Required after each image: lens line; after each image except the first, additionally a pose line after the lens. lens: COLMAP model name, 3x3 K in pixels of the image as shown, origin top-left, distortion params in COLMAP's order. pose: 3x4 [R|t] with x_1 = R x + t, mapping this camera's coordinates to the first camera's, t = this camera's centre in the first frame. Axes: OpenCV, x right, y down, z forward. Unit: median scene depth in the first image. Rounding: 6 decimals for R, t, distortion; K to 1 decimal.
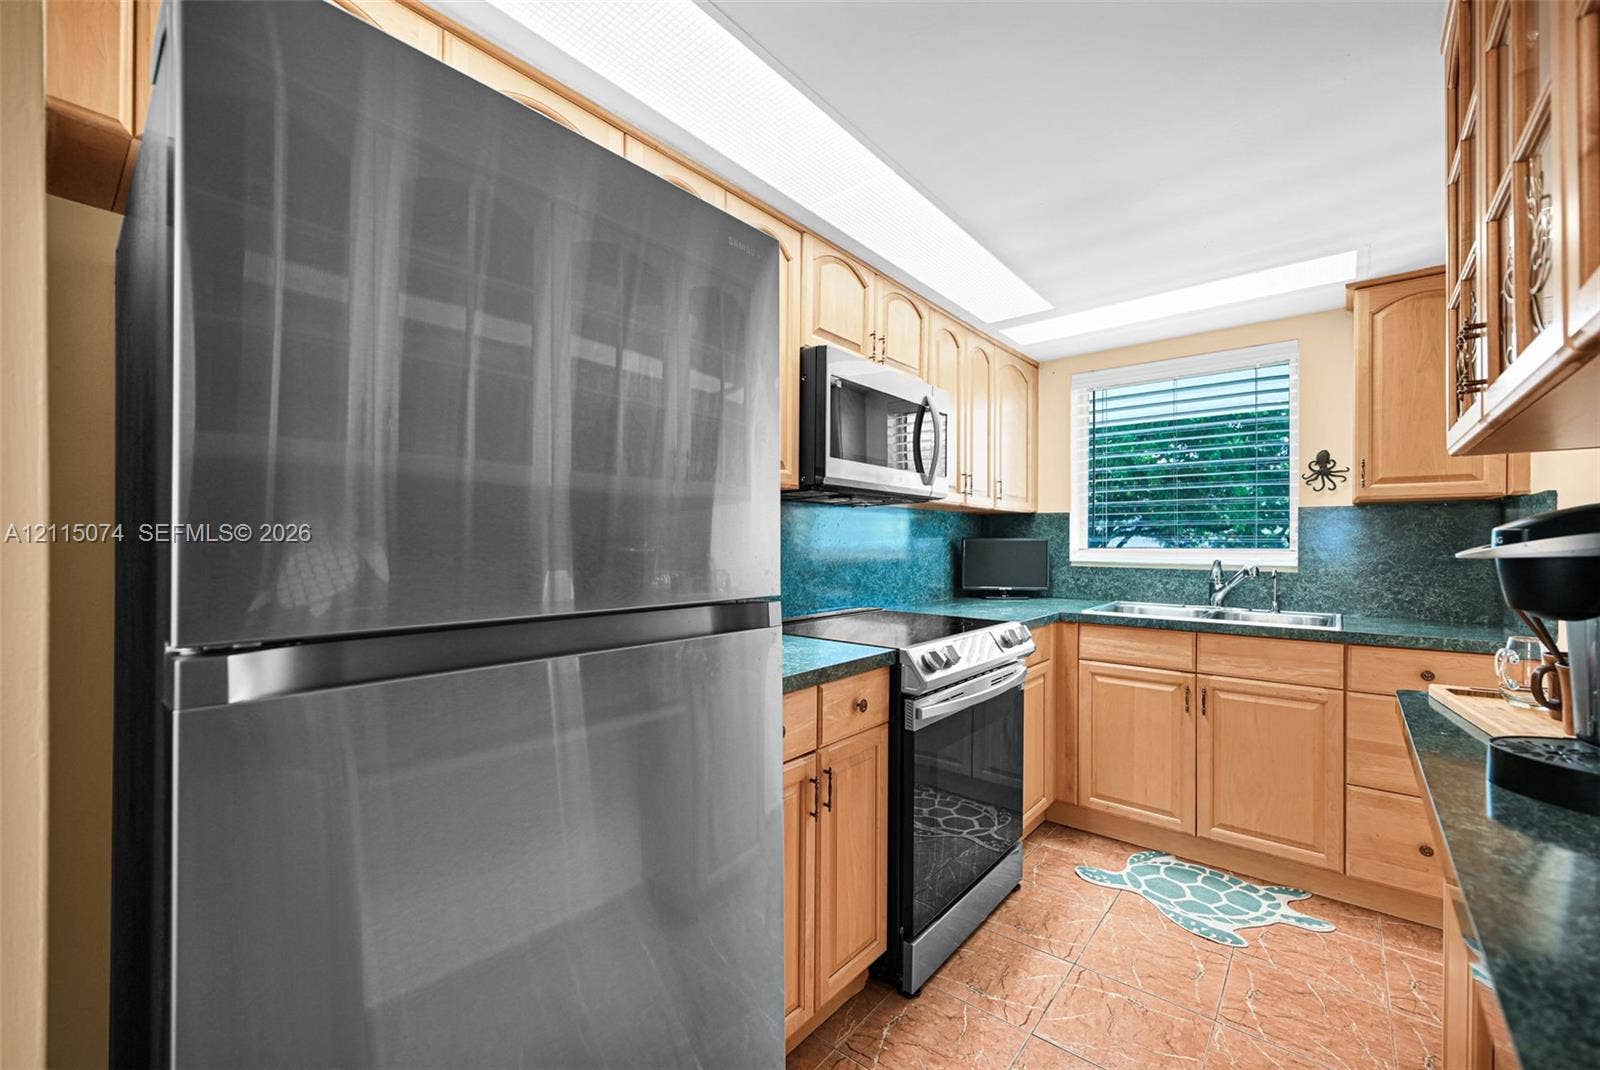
lens RADIAL K [[647.2, 0, 801.4], [0, 647.2, 539.0], [0, 0, 1]] dist [-0.000644, -0.000429]
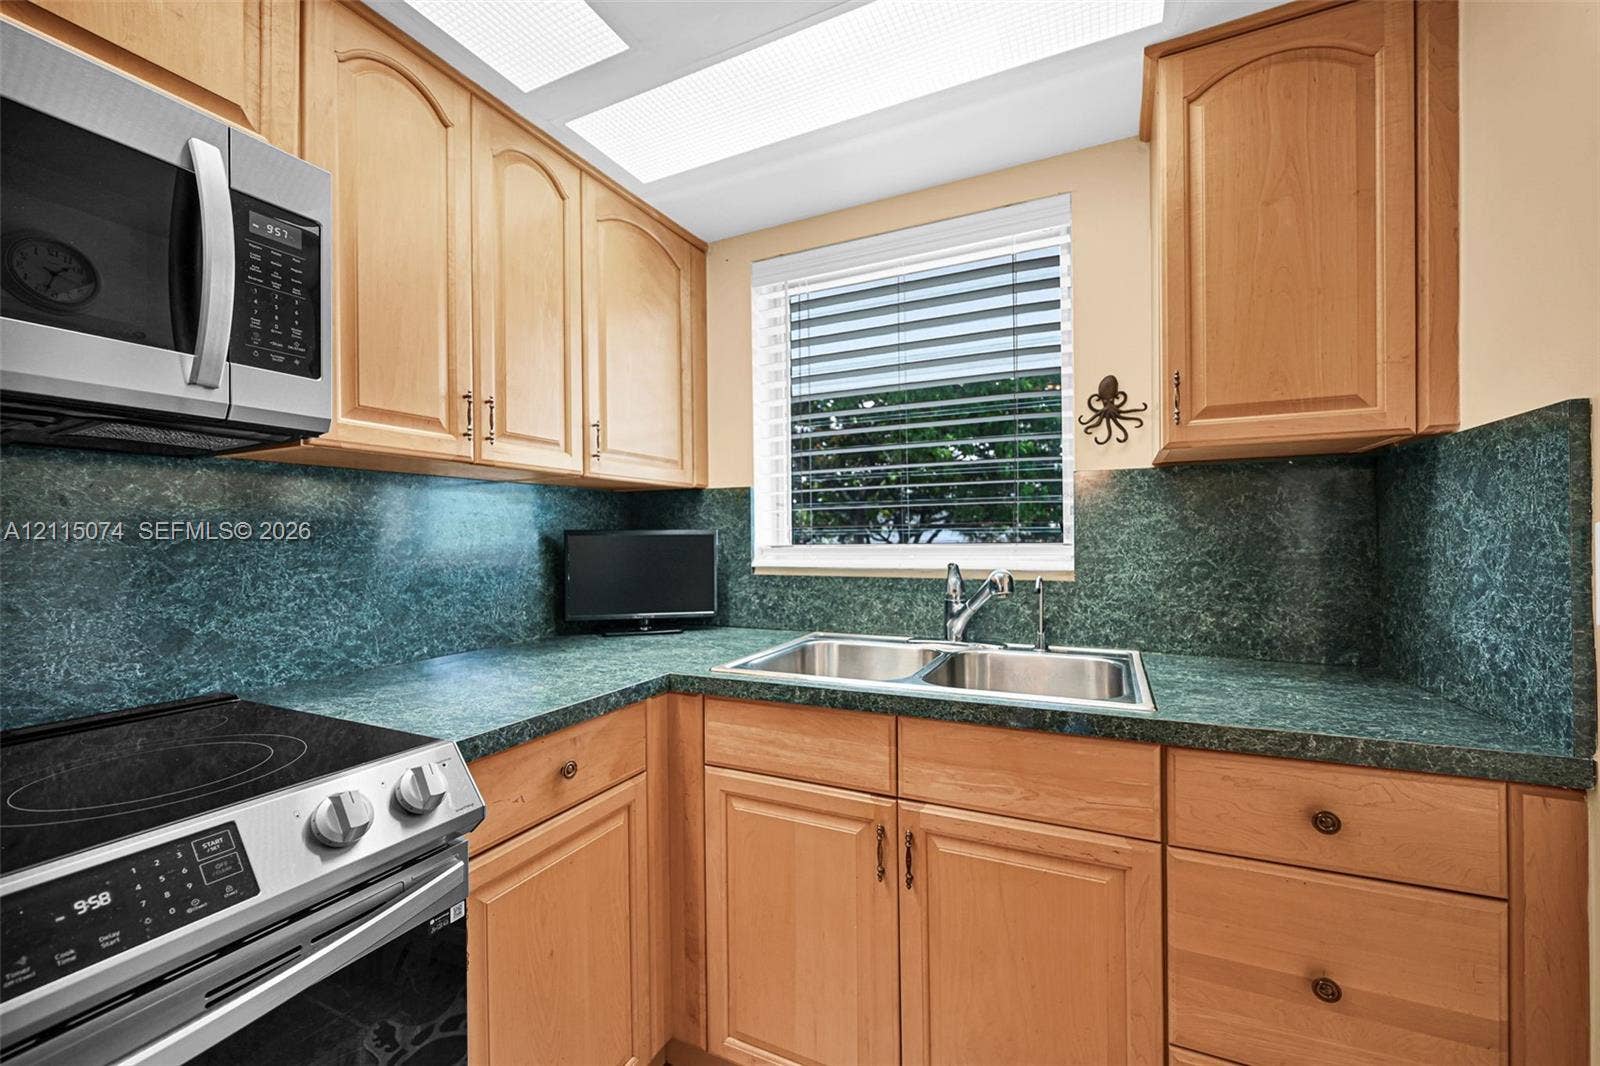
lens RADIAL K [[647.2, 0, 801.4], [0, 647.2, 537.0], [0, 0, 1]] dist [-0.000644, -0.000429]
pose [[0.968079, -0.013341, 0.250290, 0.376982], [0.012940, 0.999911, 0.003248, 0.006098], [-0.250312, 0.000094, 0.968165, 0.487938]]
